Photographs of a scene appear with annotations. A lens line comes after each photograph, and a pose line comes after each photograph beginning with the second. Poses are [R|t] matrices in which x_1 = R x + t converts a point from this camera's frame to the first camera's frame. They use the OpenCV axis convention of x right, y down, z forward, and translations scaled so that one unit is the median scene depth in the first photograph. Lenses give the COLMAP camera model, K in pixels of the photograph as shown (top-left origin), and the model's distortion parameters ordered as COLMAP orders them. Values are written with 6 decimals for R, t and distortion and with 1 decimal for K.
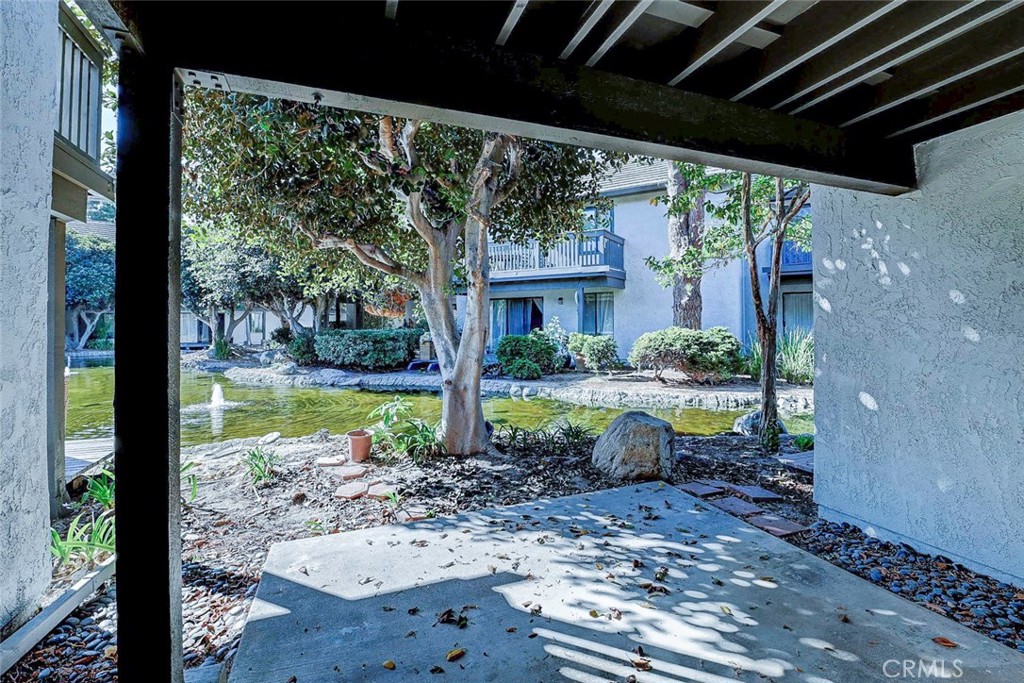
lens RADIAL K [[426.8, 0, 502.2], [0, 426.8, 321.6], [0, 0, 1]] dist [-0.020386, -0.001143]
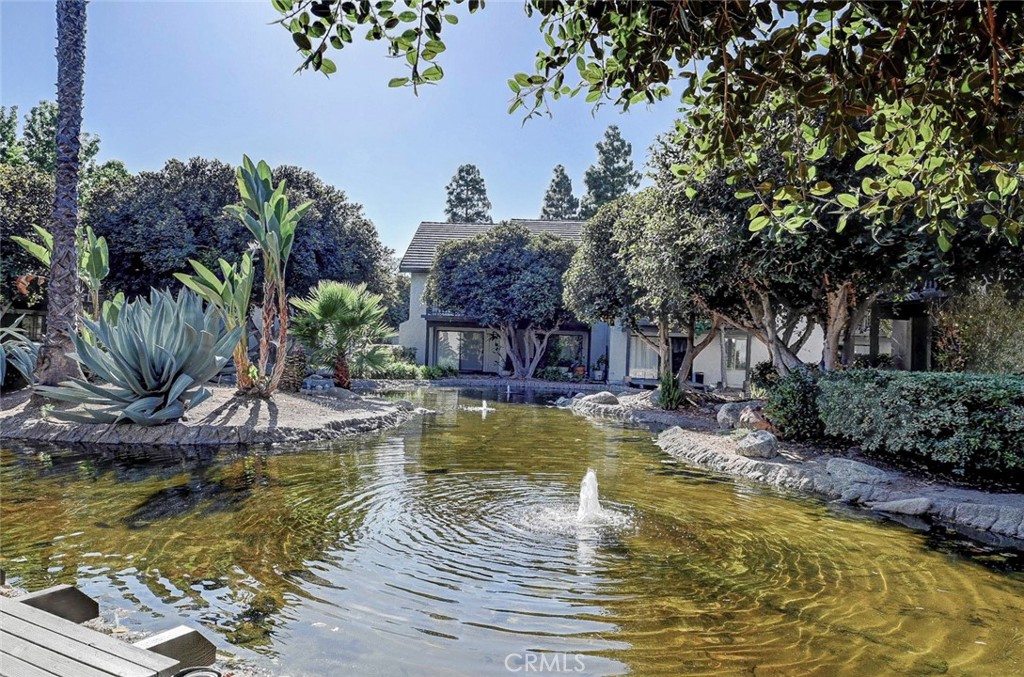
lens RADIAL K [[690.2, 0, 512.6], [0, 690.2, 341.8], [0, 0, 1]] dist [0.002130, 0.001205]
pose [[0.659119, 0.023978, -0.751657, -0.095161], [-0.040328, 0.999180, -0.003488, 0.008066], [0.750957, 0.032612, 0.659545, 0.246336]]
